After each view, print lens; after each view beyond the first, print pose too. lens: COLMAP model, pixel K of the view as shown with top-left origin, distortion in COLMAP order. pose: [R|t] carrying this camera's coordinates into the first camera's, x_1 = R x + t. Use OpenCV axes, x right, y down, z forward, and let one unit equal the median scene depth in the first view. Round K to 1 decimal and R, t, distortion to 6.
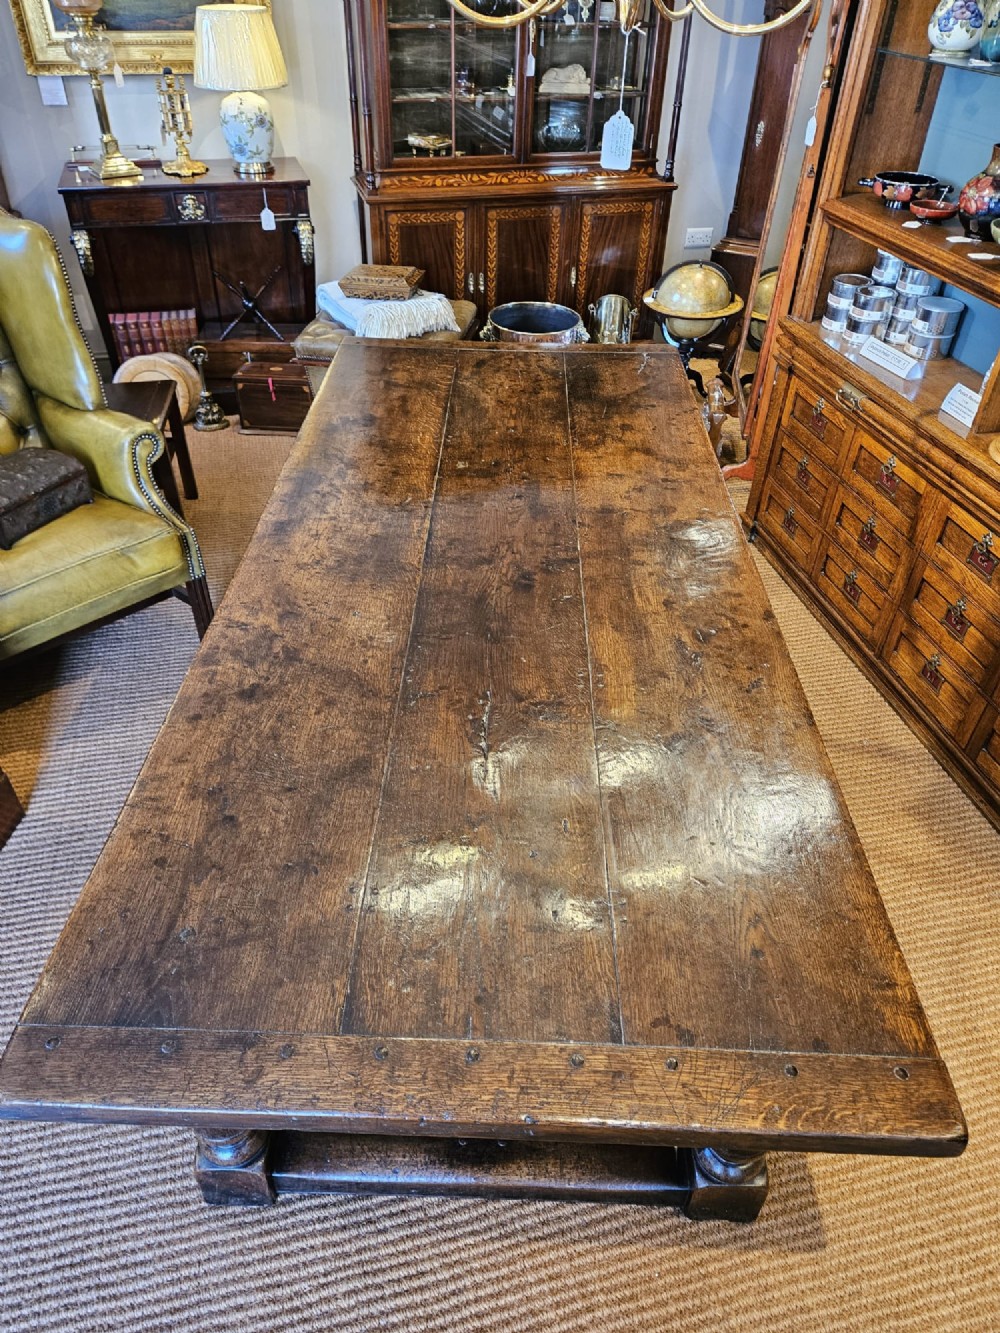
lens RADIAL K [[890.2, 0, 487.5], [0, 890.2, 661.1], [0, 0, 1]] dist [0.077650, -0.066404]
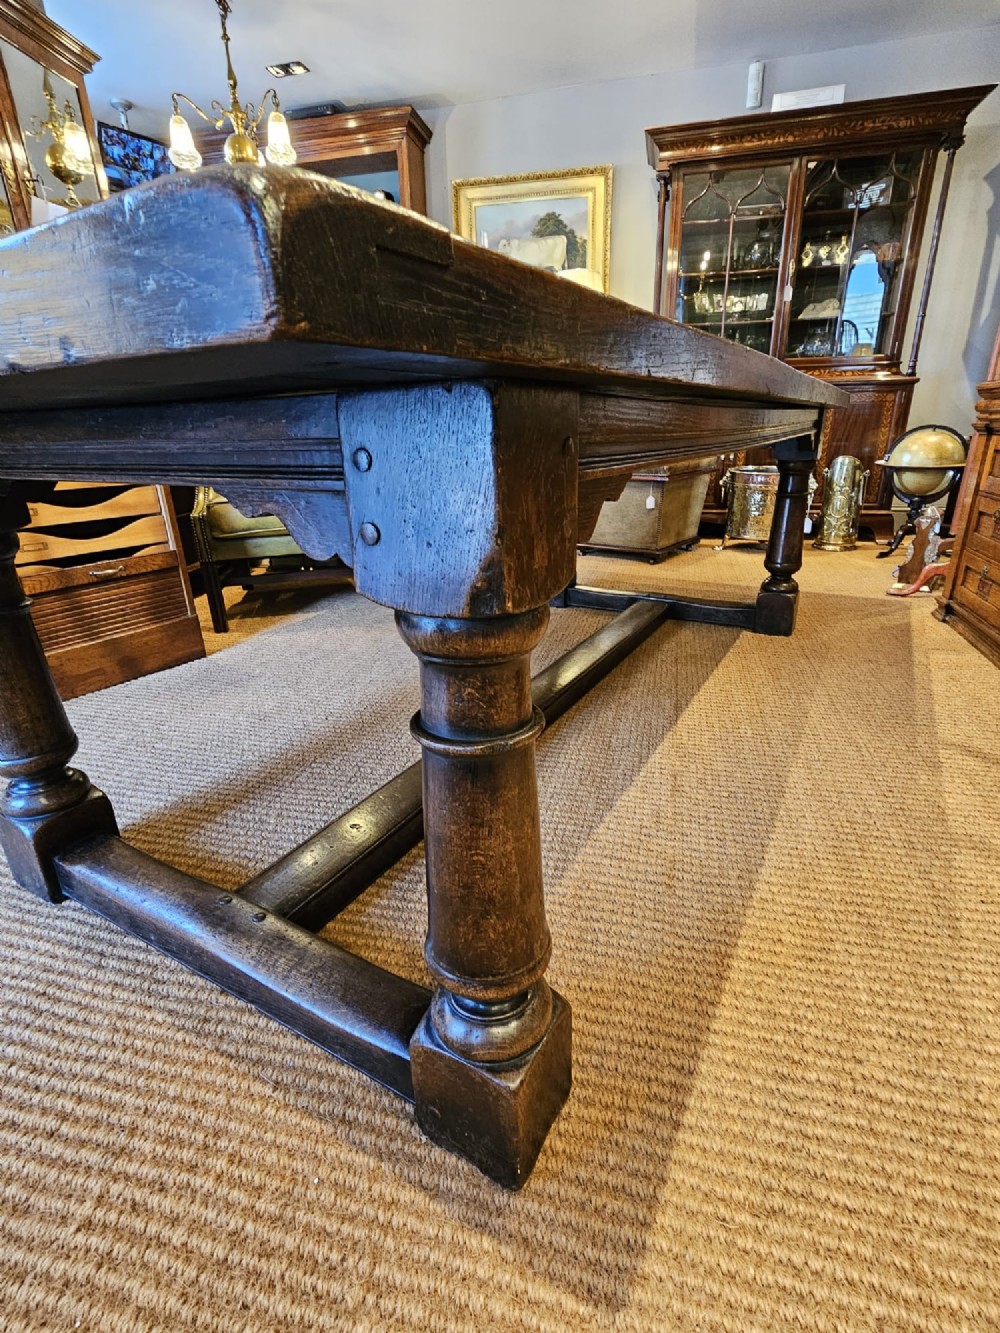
lens RADIAL K [[636.7, 0, 509.5], [0, 636.7, 662.3], [0, 0, 1]] dist [-0.006416, 0.004919]
pose [[0.883015, 0.134953, -0.449524, 0.278460], [-0.266758, 0.932339, -0.244100, 0.273741], [0.386166, 0.335458, 0.859269, 0.371482]]
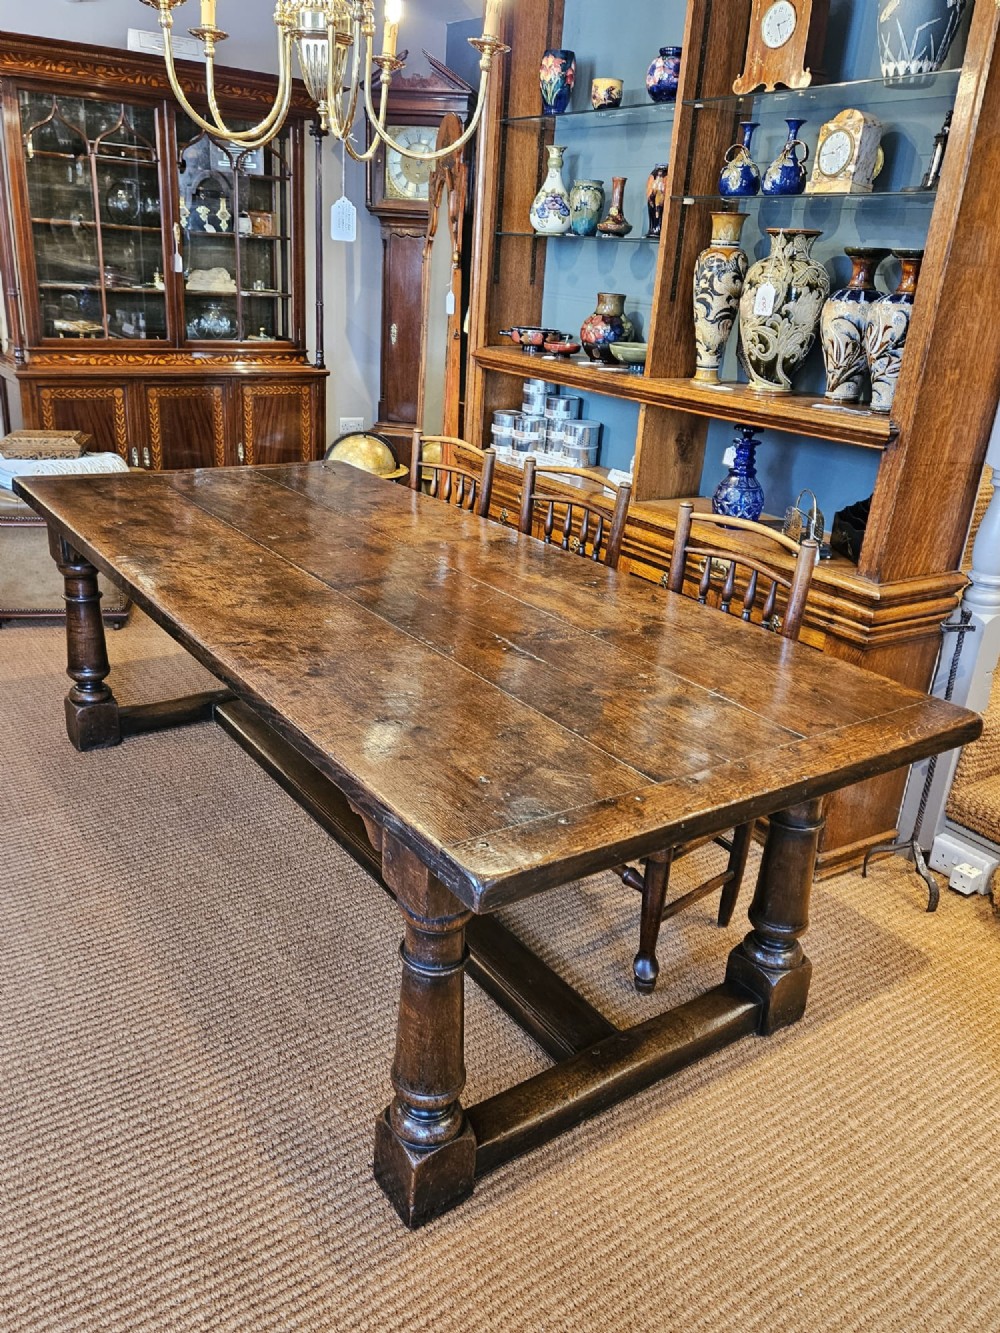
lens RADIAL K [[1029.5, 0, 479.1], [0, 1029.5, 658.4], [0, 0, 1]] dist [0.087222, -0.078145]
pose [[0.932996, -0.091783, 0.347986, -0.144742], [0.187404, 0.949396, -0.252046, 0.241700], [-0.307242, 0.300372, 0.902983, -0.105734]]
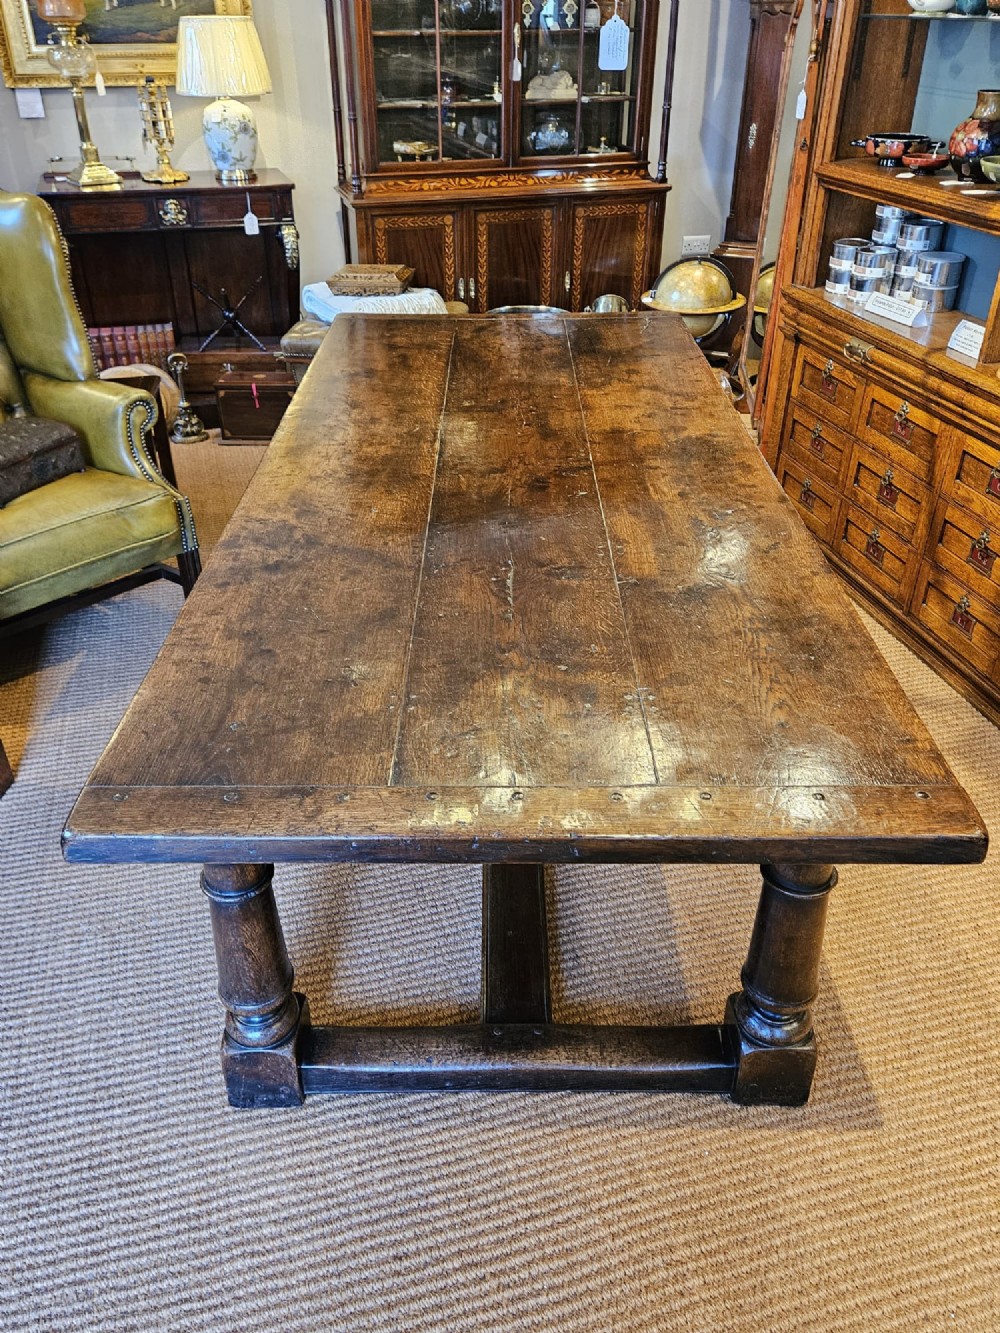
lens RADIAL K [[1029.5, 0, 485.8], [0, 1029.5, 661.5], [0, 0, 1]] dist [0.087222, -0.078145]
pose [[0.999508, -0.029735, 0.009961, -0.026465], [0.030681, 0.992951, -0.114489, 0.179368], [-0.006487, 0.114738, 0.993375, -0.095451]]
